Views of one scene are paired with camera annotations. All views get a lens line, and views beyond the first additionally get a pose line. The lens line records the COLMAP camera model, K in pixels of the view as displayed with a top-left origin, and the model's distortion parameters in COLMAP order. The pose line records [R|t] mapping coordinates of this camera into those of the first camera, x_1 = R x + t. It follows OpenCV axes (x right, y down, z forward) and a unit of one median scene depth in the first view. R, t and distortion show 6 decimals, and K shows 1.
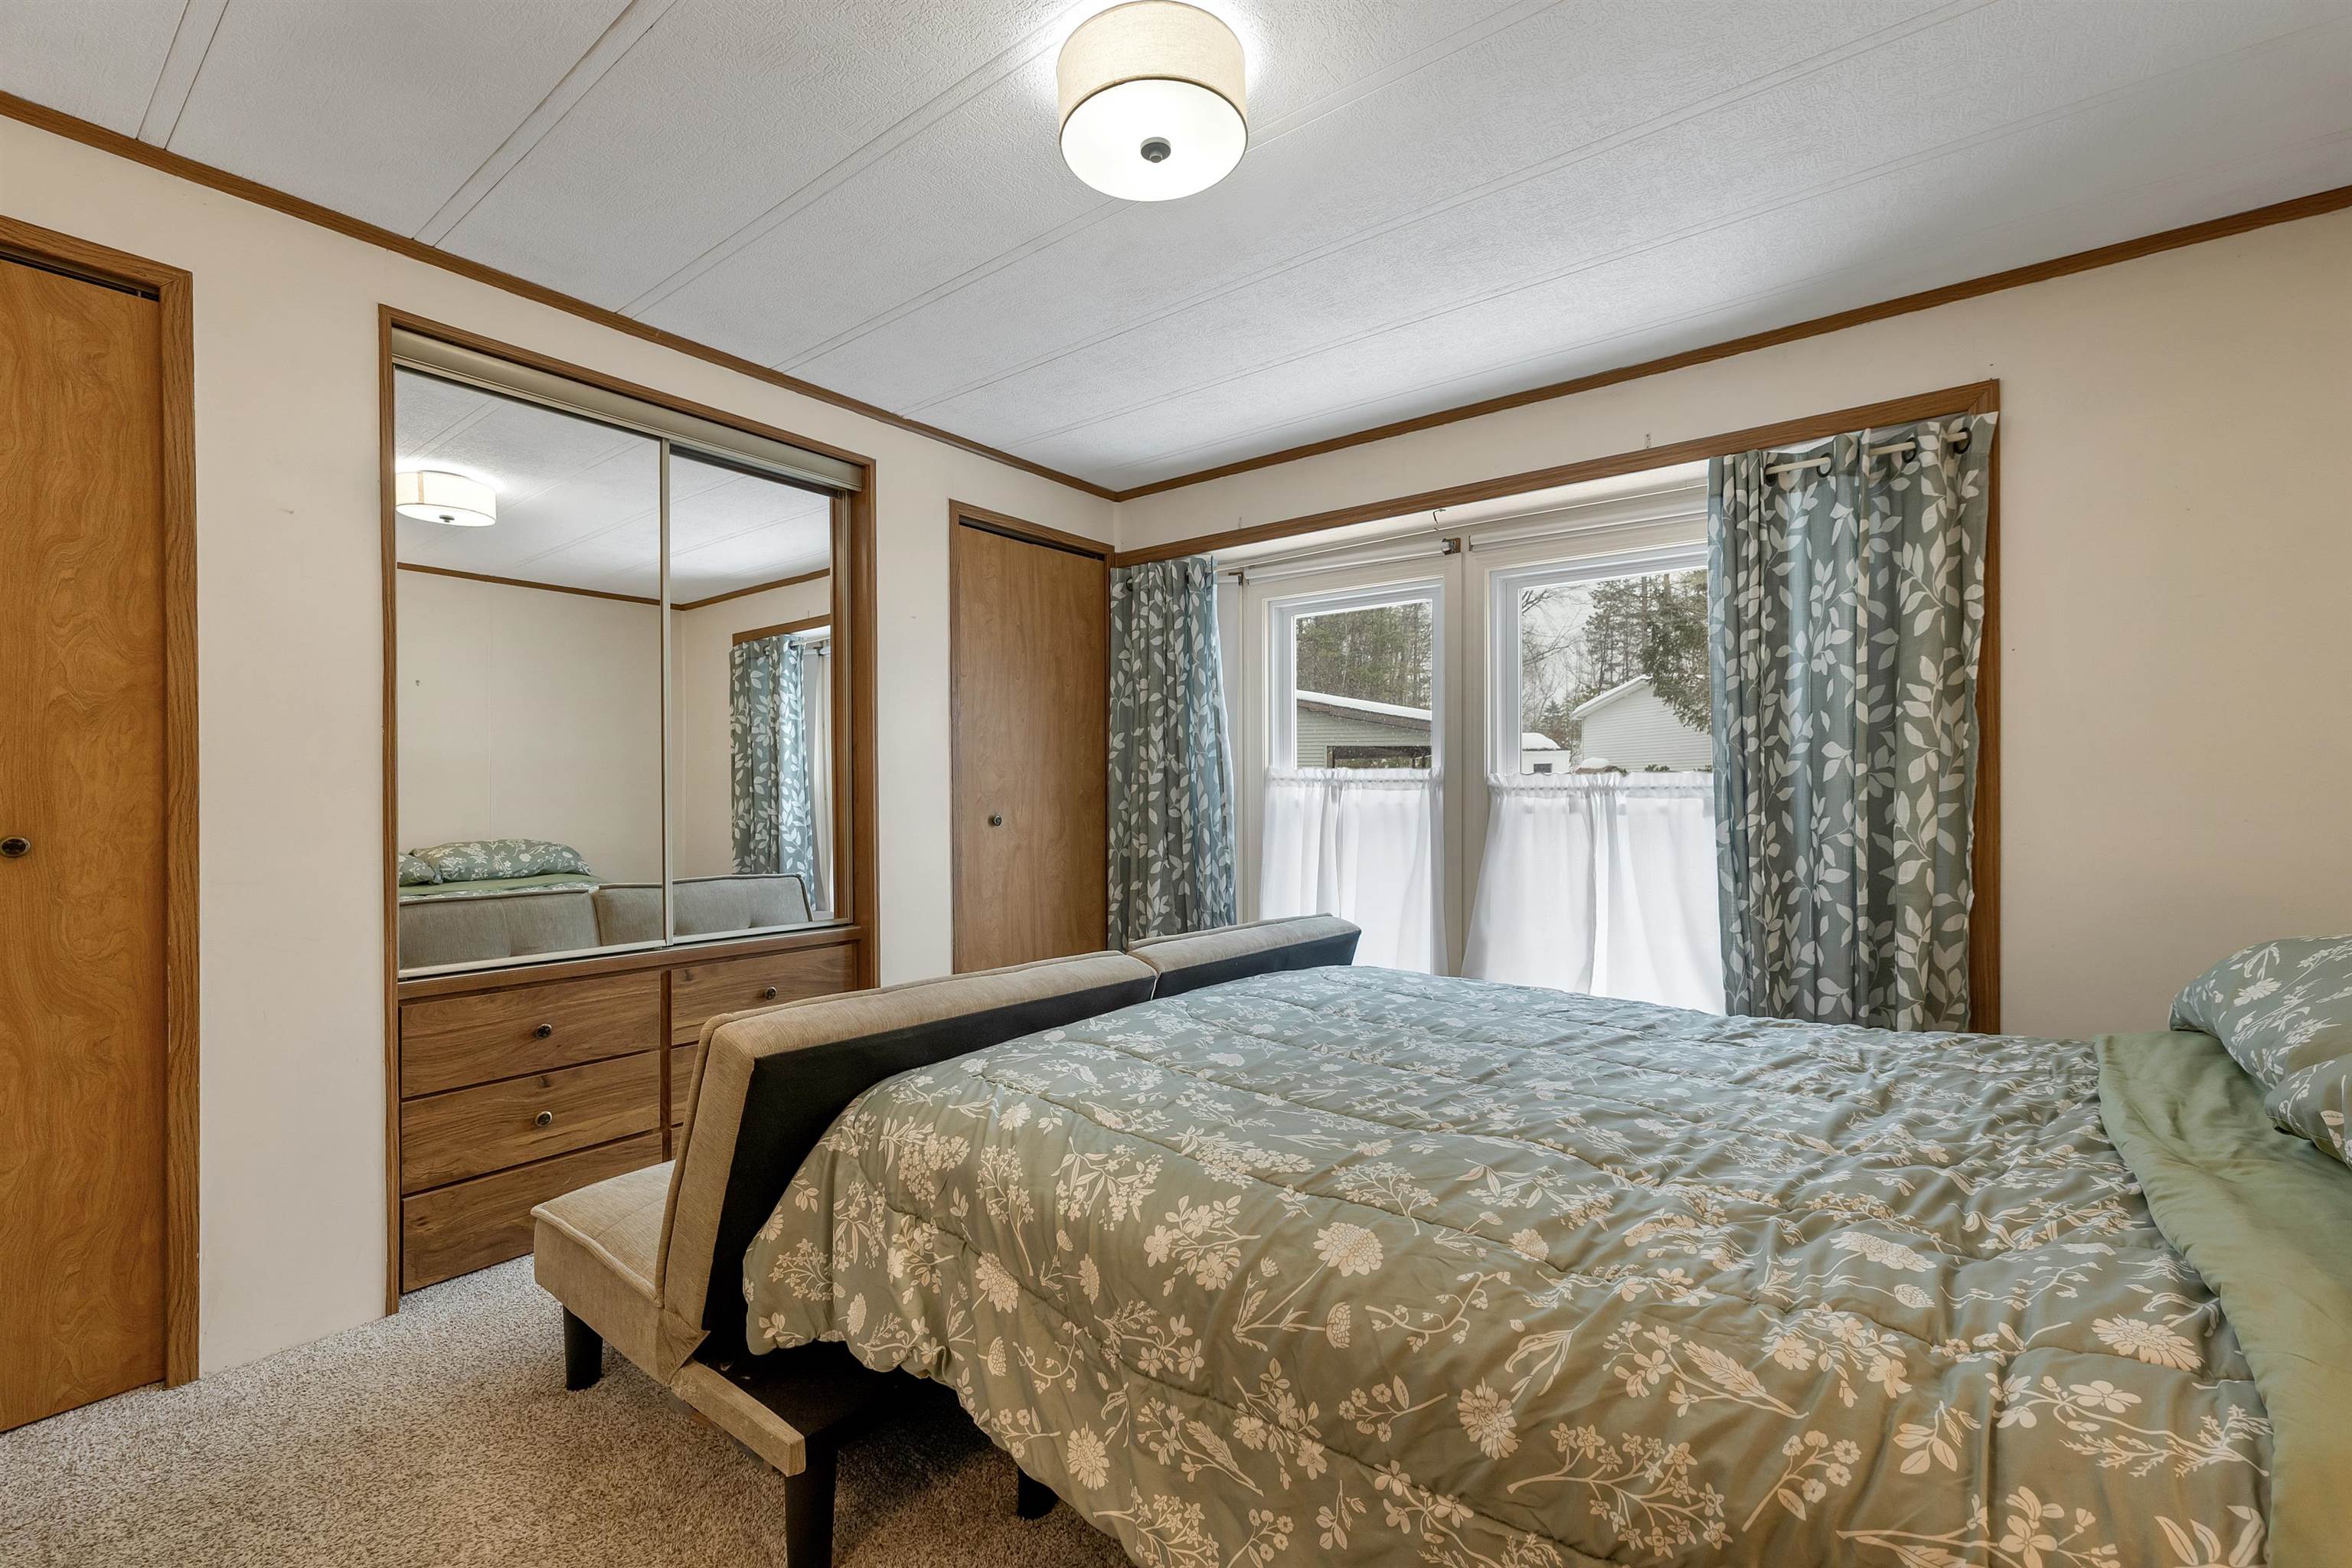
lens RADIAL K [[970.7, 0, 1161.6], [0, 970.7, 785.8], [0, 0, 1]] dist [0.000224, -0.000358]
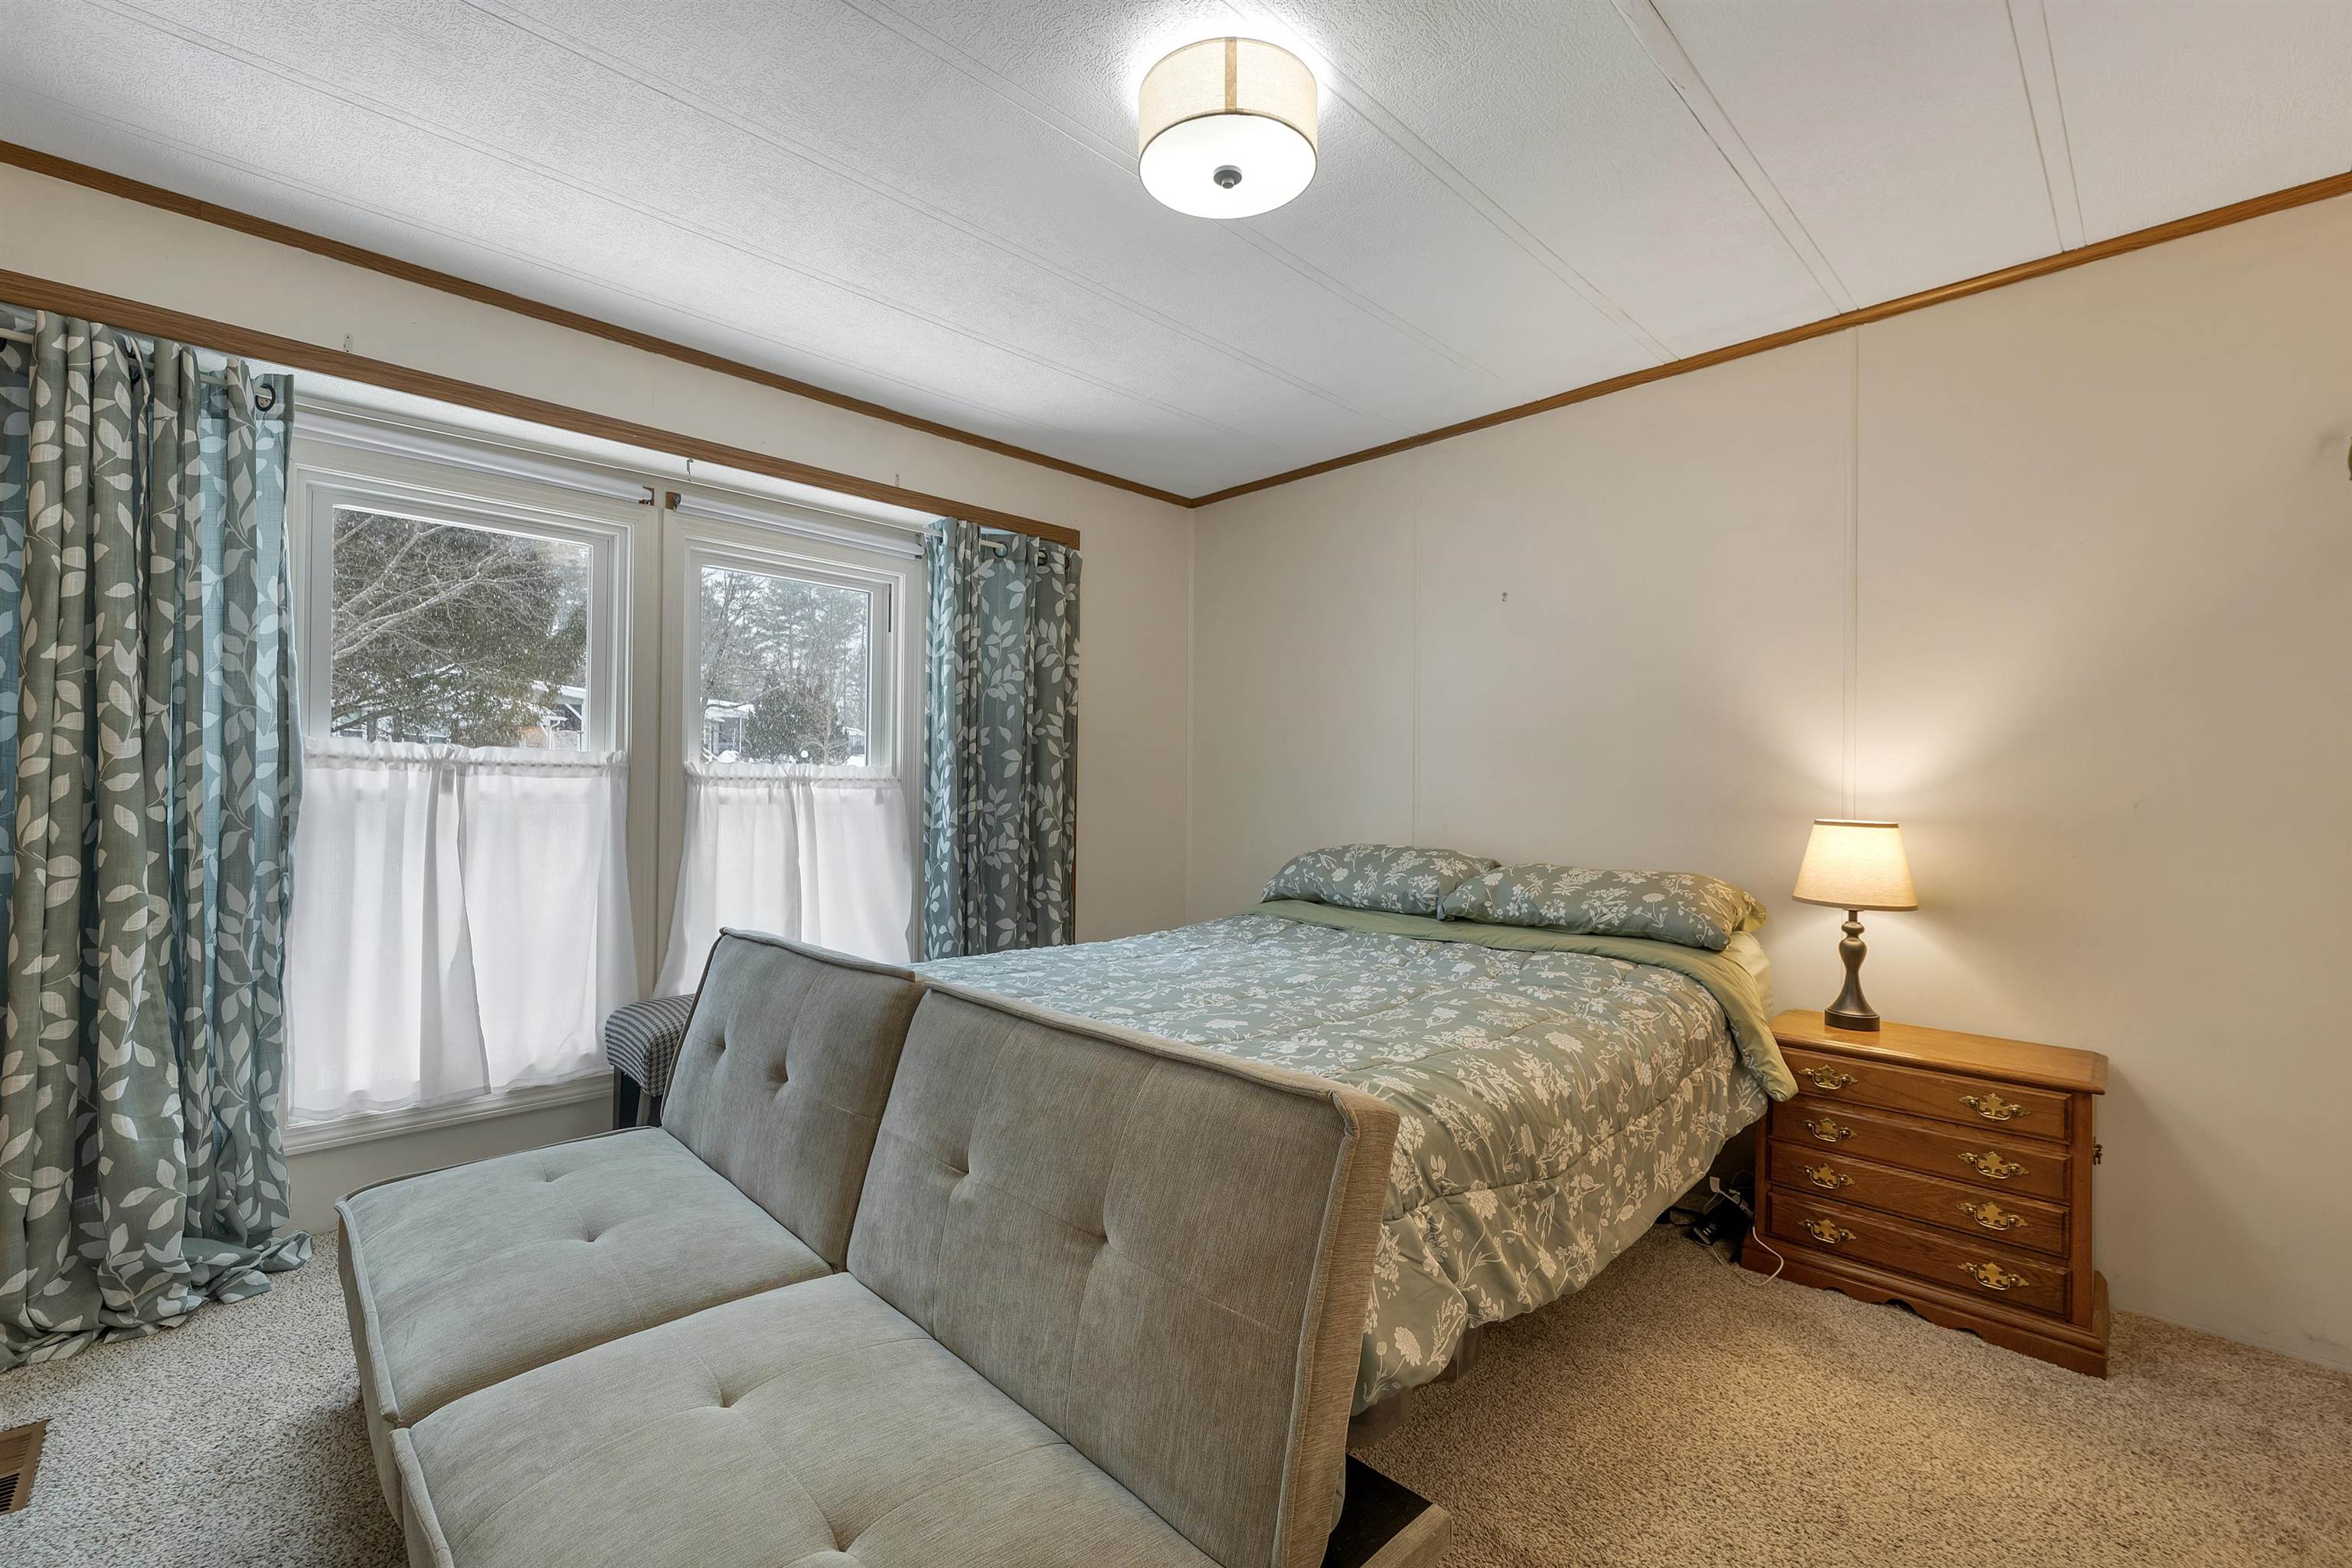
lens RADIAL K [[970.7, 0, 1161.6], [0, 970.7, 785.8], [0, 0, 1]] dist [0.000224, -0.000358]
pose [[0.150146, 0.002211, 0.988661, -0.526395], [-0.019250, 0.999814, 0.000688, 0.001659], [-0.988476, -0.019135, 0.150161, 0.451340]]
